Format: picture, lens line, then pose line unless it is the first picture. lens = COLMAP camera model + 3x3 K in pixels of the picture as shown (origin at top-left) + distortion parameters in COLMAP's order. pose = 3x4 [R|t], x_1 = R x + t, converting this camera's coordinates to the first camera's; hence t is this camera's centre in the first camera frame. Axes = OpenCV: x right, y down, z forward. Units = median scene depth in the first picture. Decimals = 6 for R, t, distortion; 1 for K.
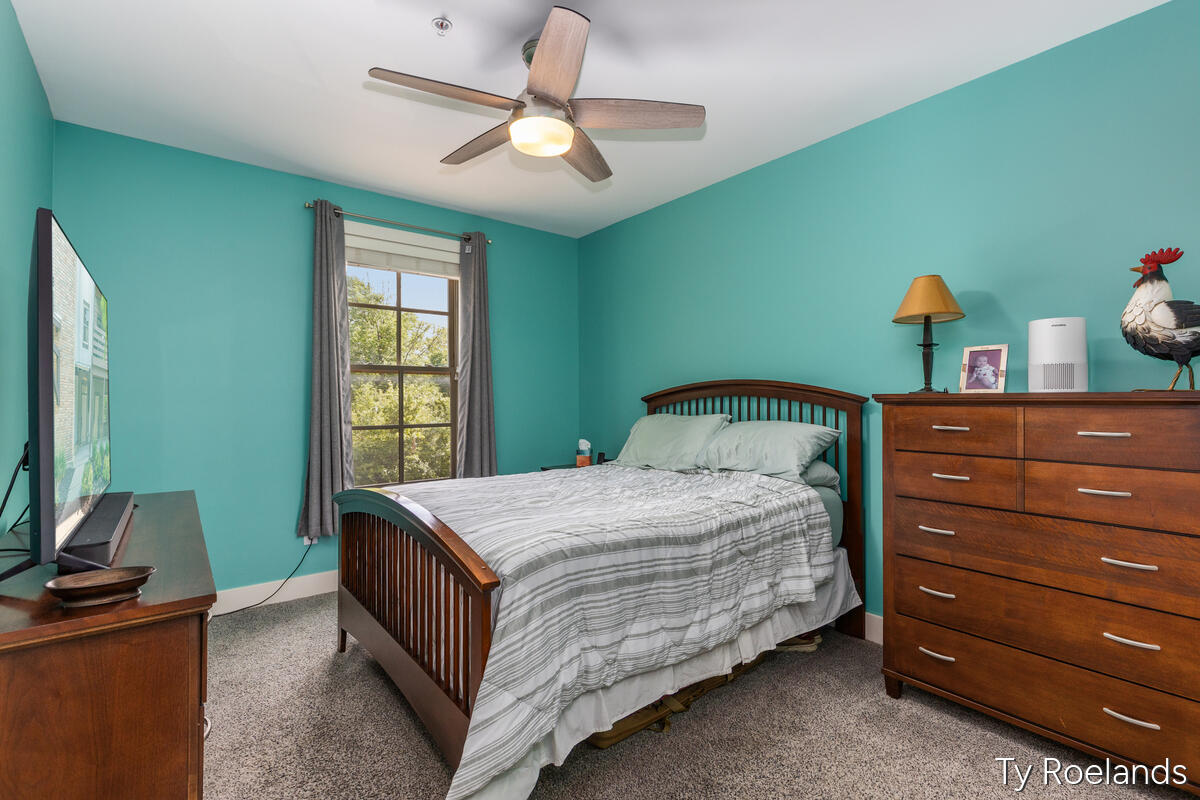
lens RADIAL K [[539.9, 0, 591.8], [0, 539.9, 398.0], [0, 0, 1]] dist [-0.000562, -0.000114]
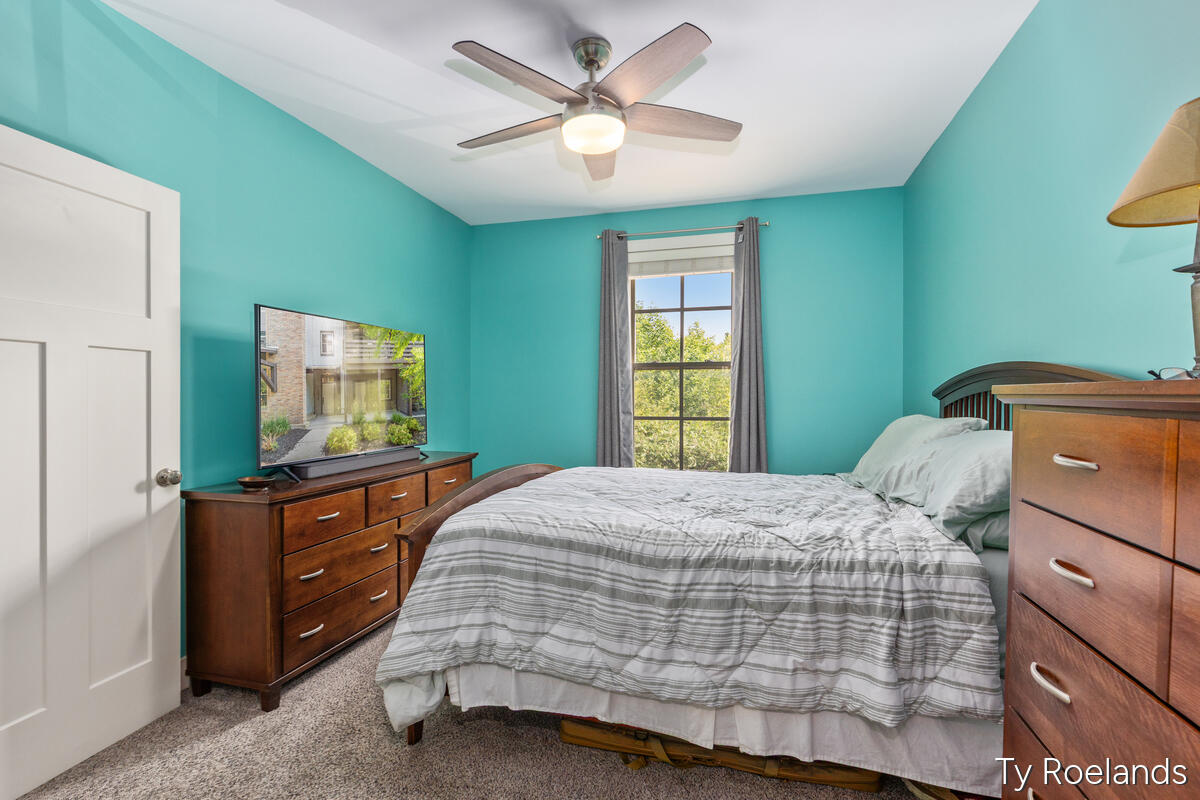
lens RADIAL K [[539.9, 0, 594.1], [0, 539.9, 400.8], [0, 0, 1]] dist [-0.000562, -0.000114]
pose [[0.591561, 0.014060, -0.806138, 0.824695], [0.000612, 0.999840, 0.017888, -0.003941], [0.806260, -0.011076, 0.591458, 0.439942]]
